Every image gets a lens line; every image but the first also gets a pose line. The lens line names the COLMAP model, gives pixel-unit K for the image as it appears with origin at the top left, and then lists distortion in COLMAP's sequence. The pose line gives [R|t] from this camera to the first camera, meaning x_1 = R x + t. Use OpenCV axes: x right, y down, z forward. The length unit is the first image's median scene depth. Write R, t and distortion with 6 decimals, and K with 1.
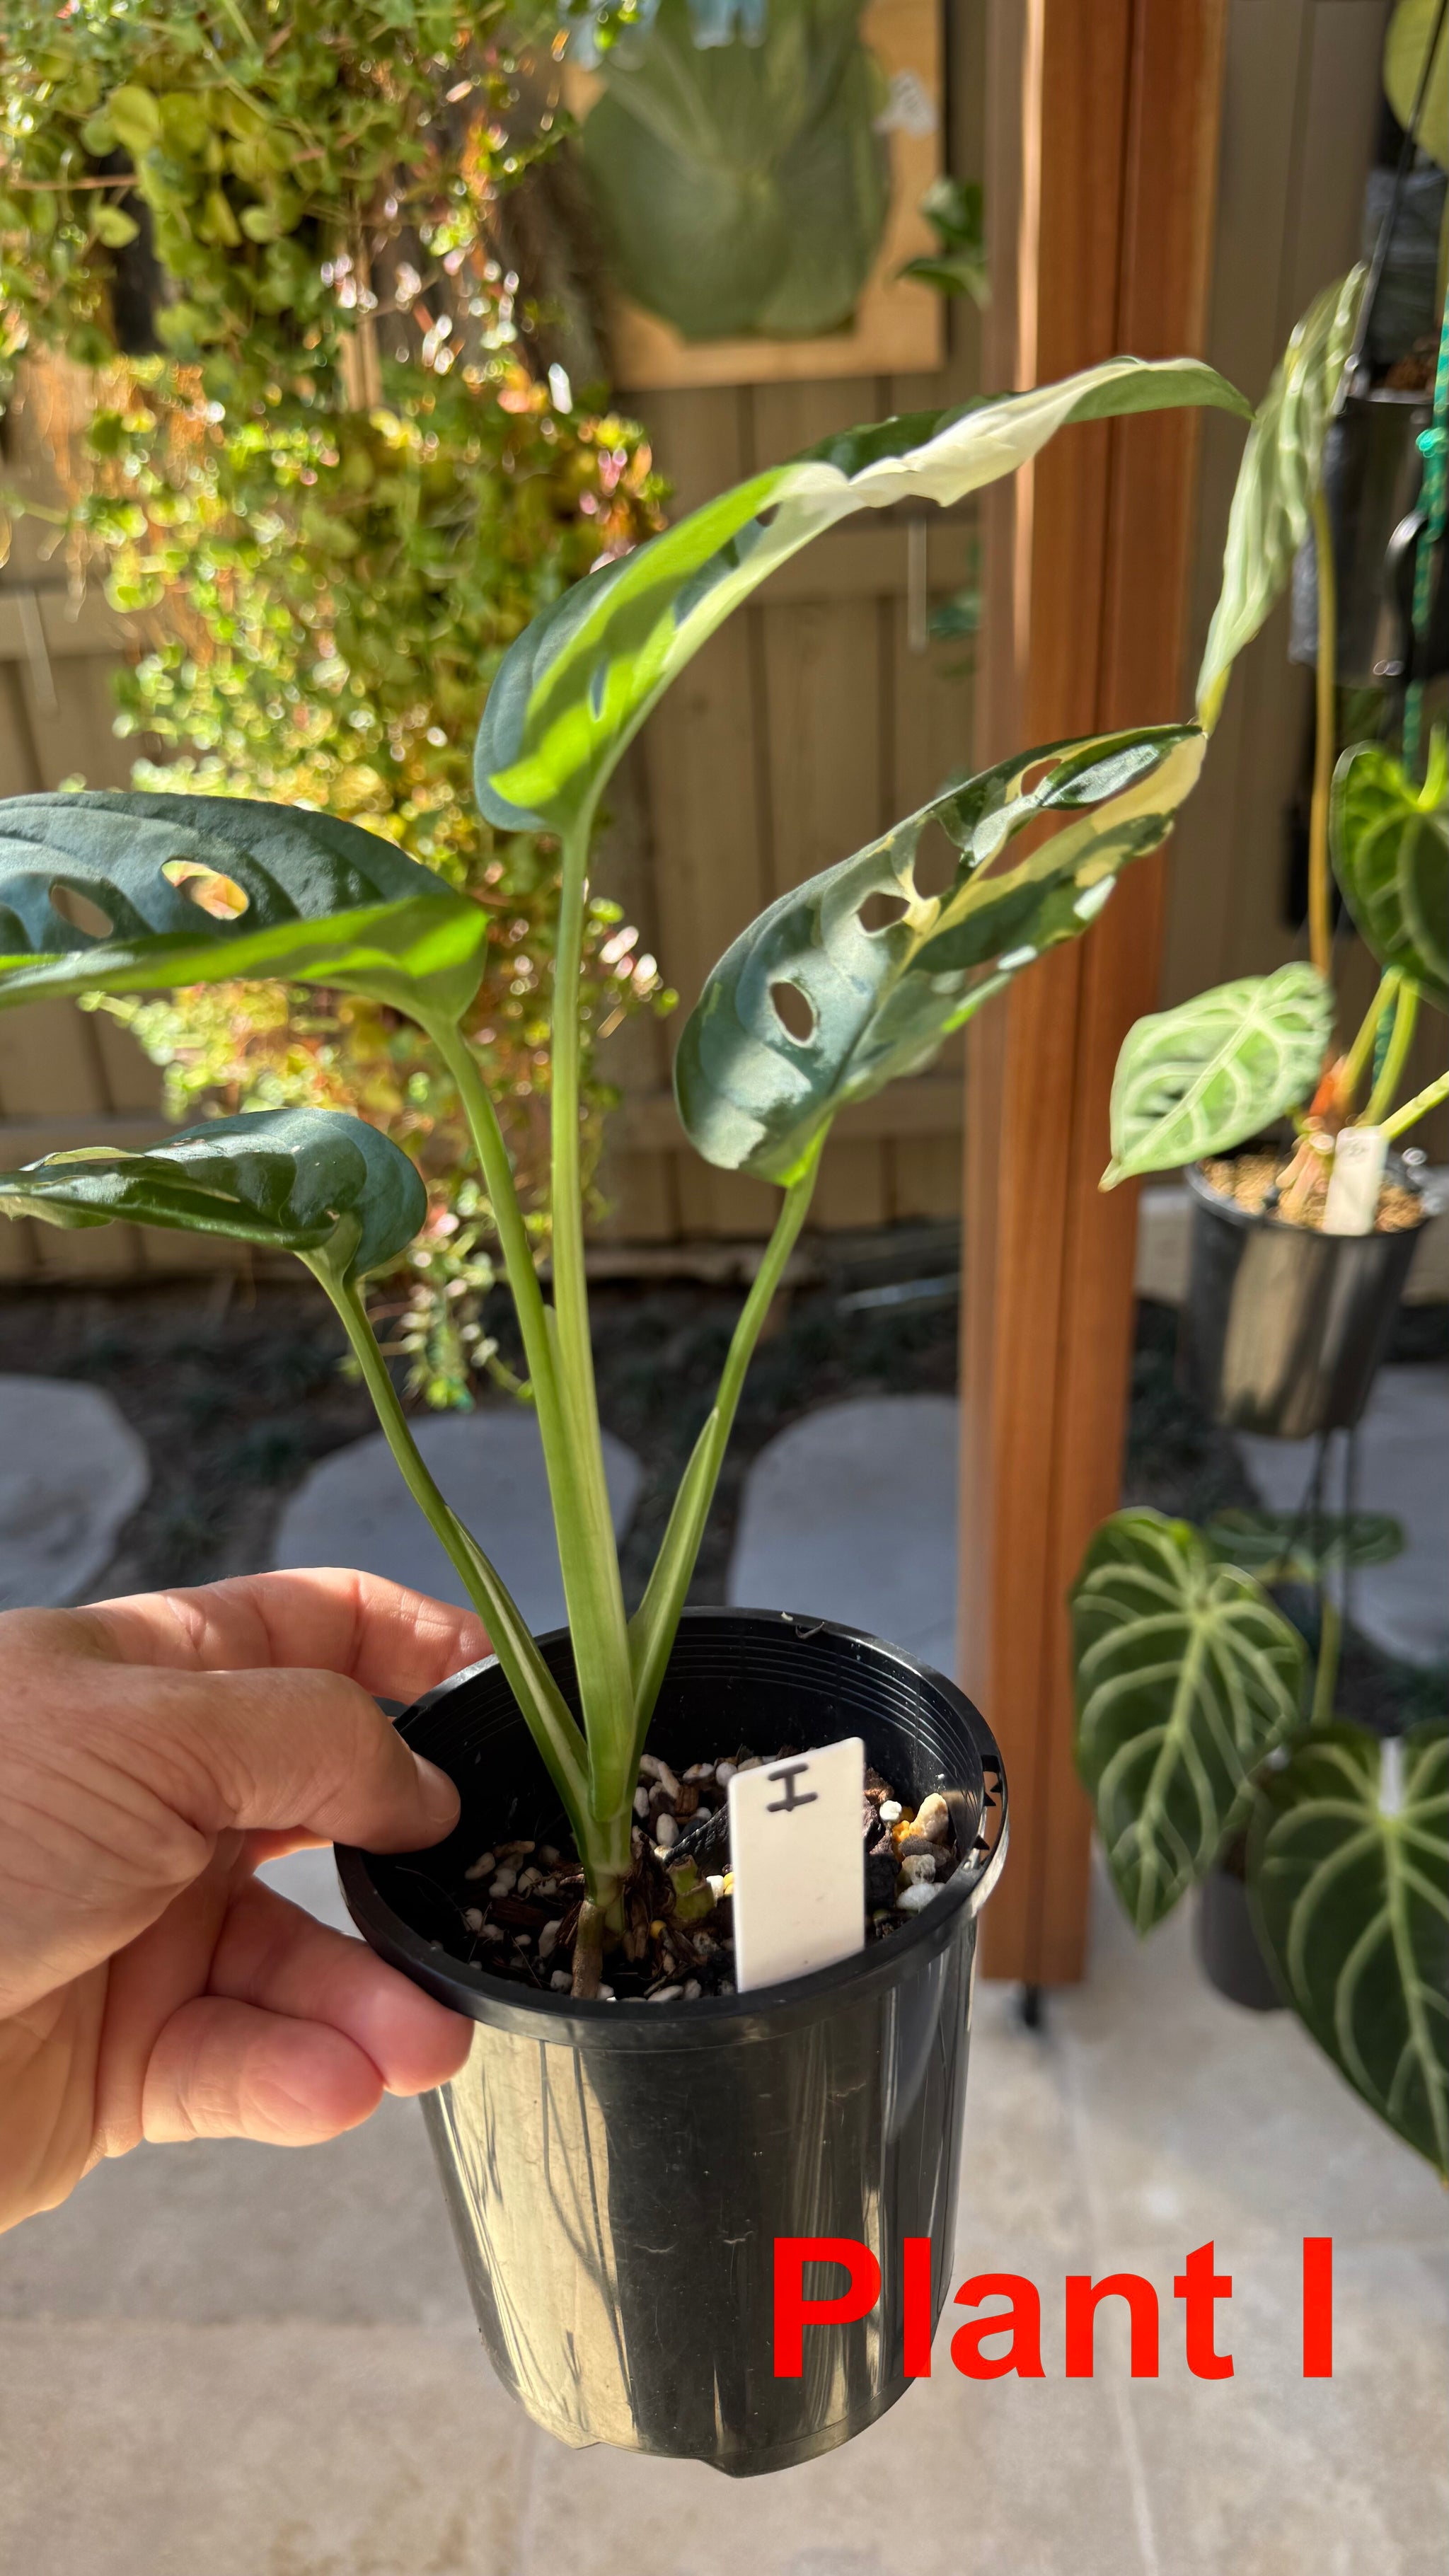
lens RADIAL K [[1867.2, 0, 707.9], [0, 1867.2, 1294.0], [0, 0, 1]] dist [-0.017256, -0.005703]
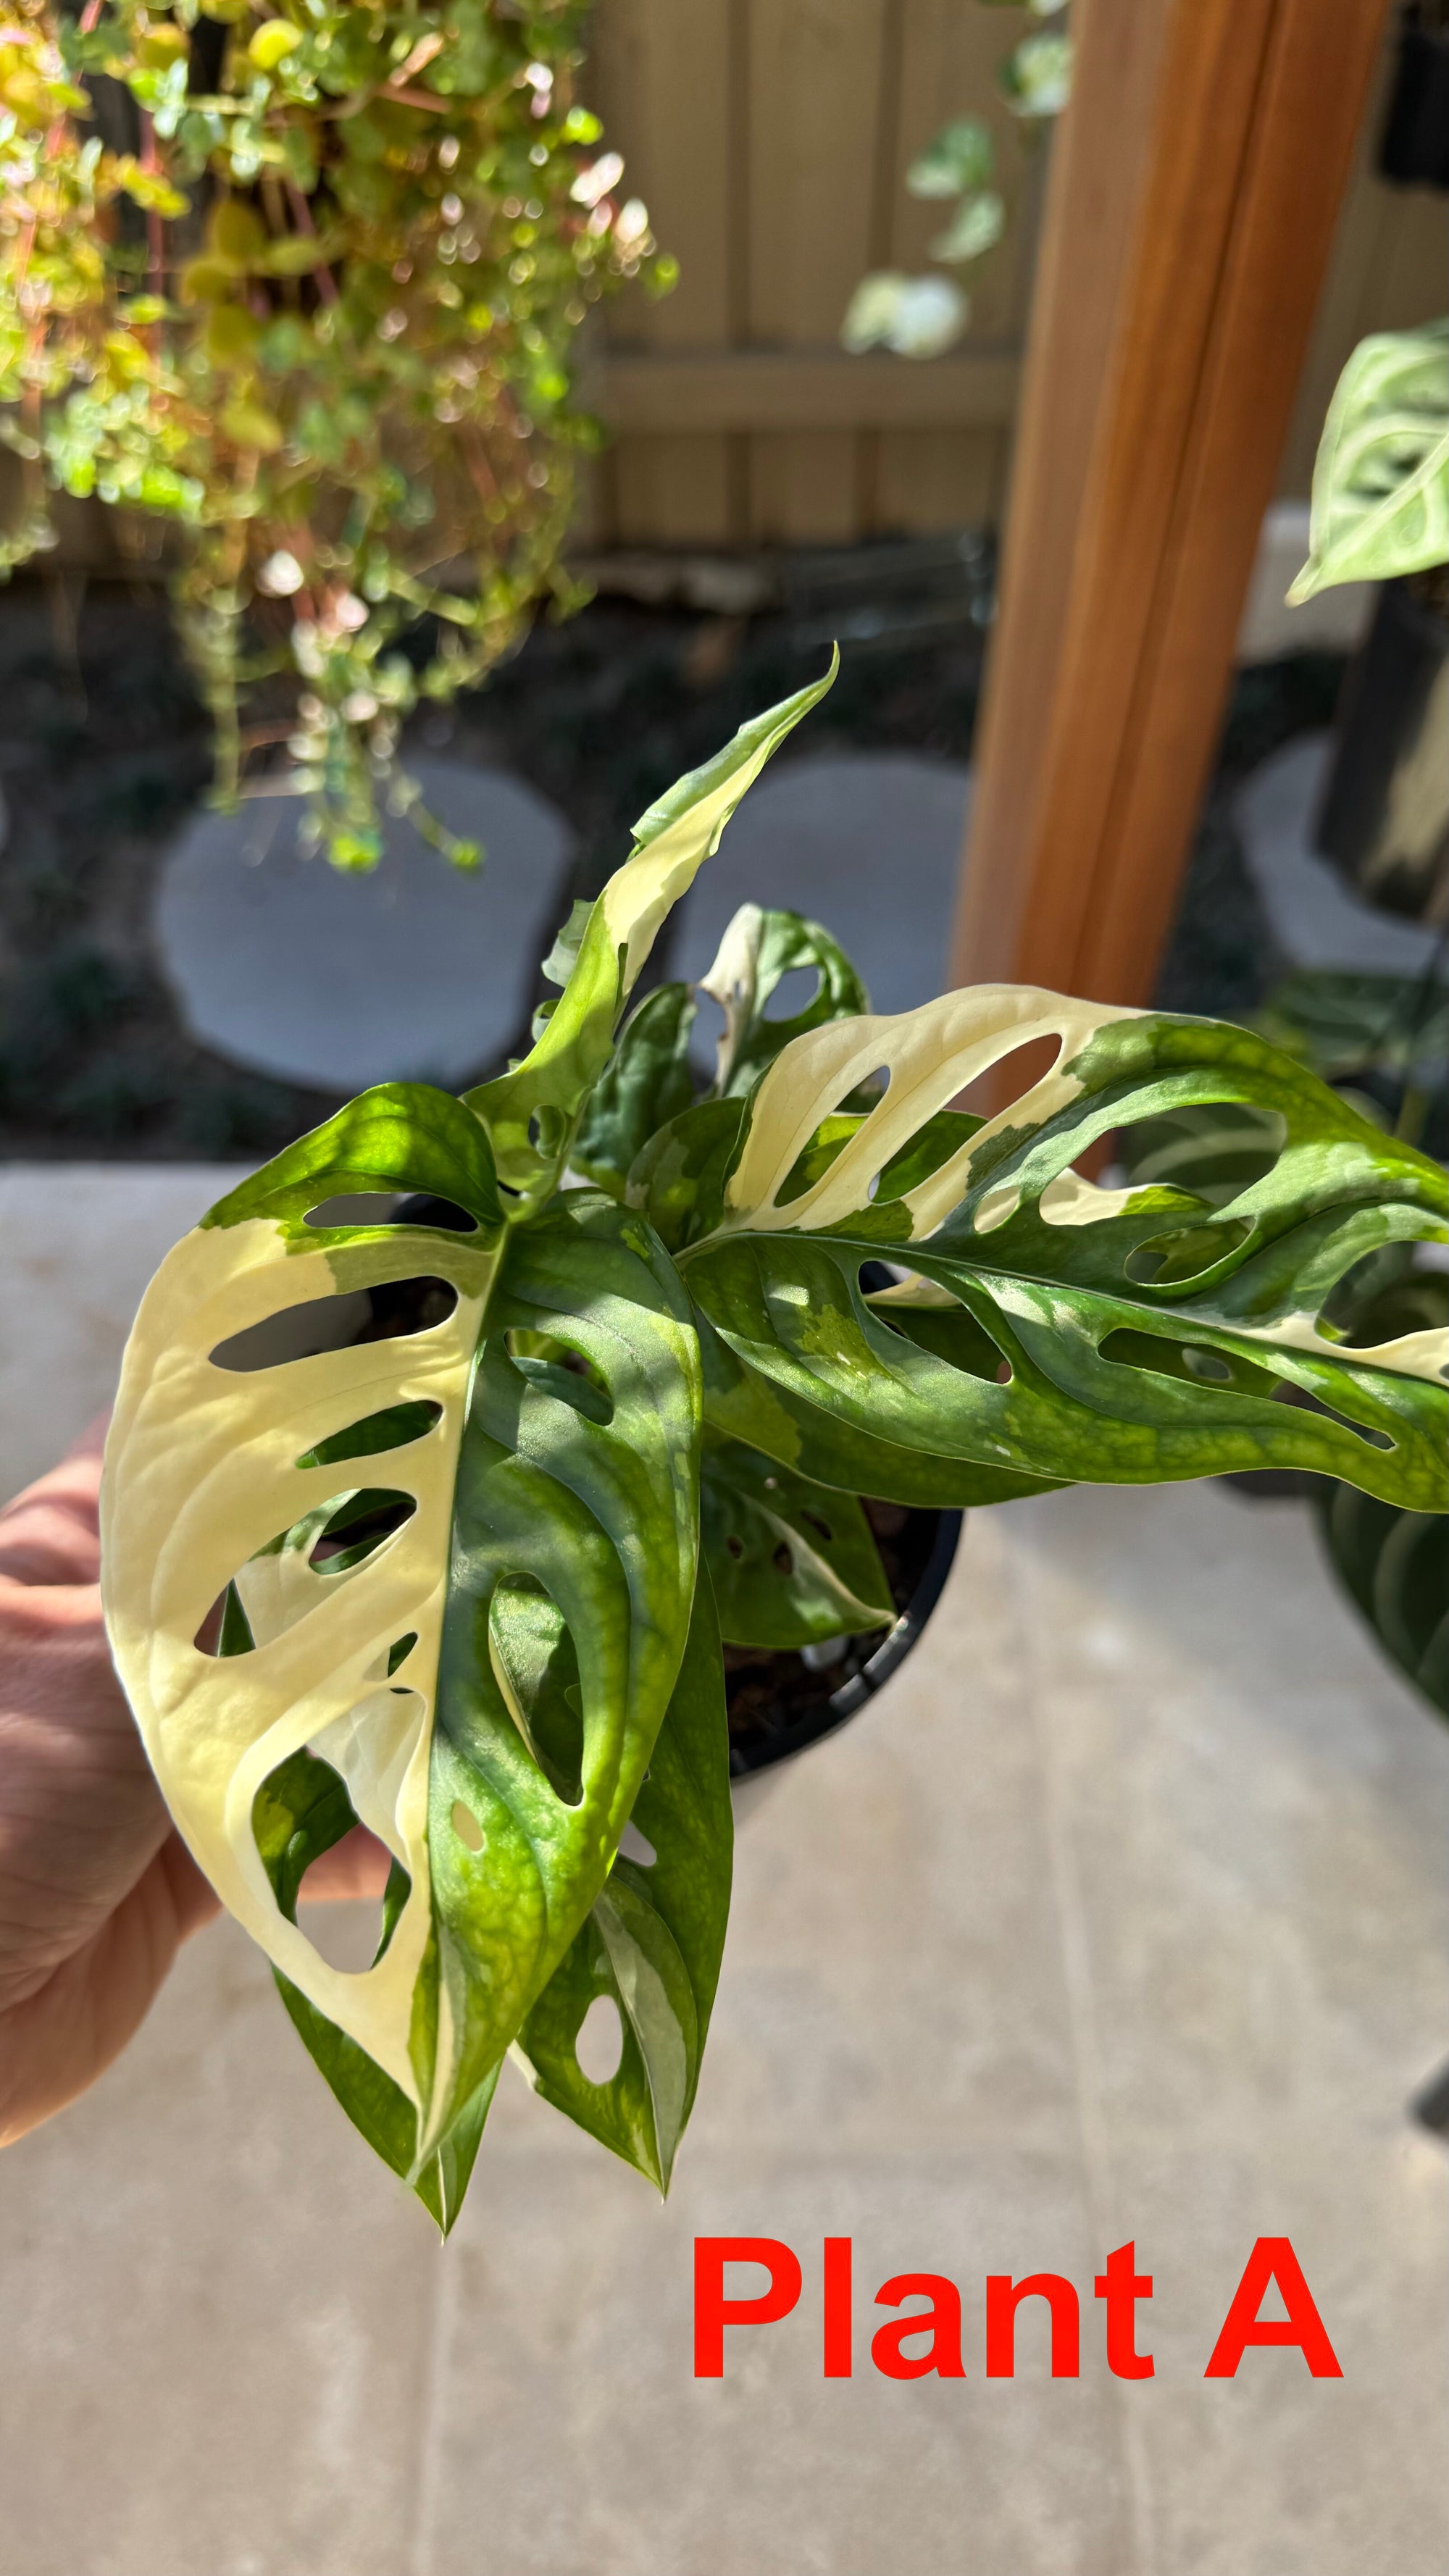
lens RADIAL K [[1867.3, 0, 666.2], [0, 1867.3, 1276.6], [0, 0, 1]] dist [-0.017256, -0.005703]
pose [[0.999169, 0.015705, 0.037623, -0.037532], [-0.028119, 0.933674, 0.357019, -0.048788], [-0.029521, -0.357780, 0.933339, 0.196130]]
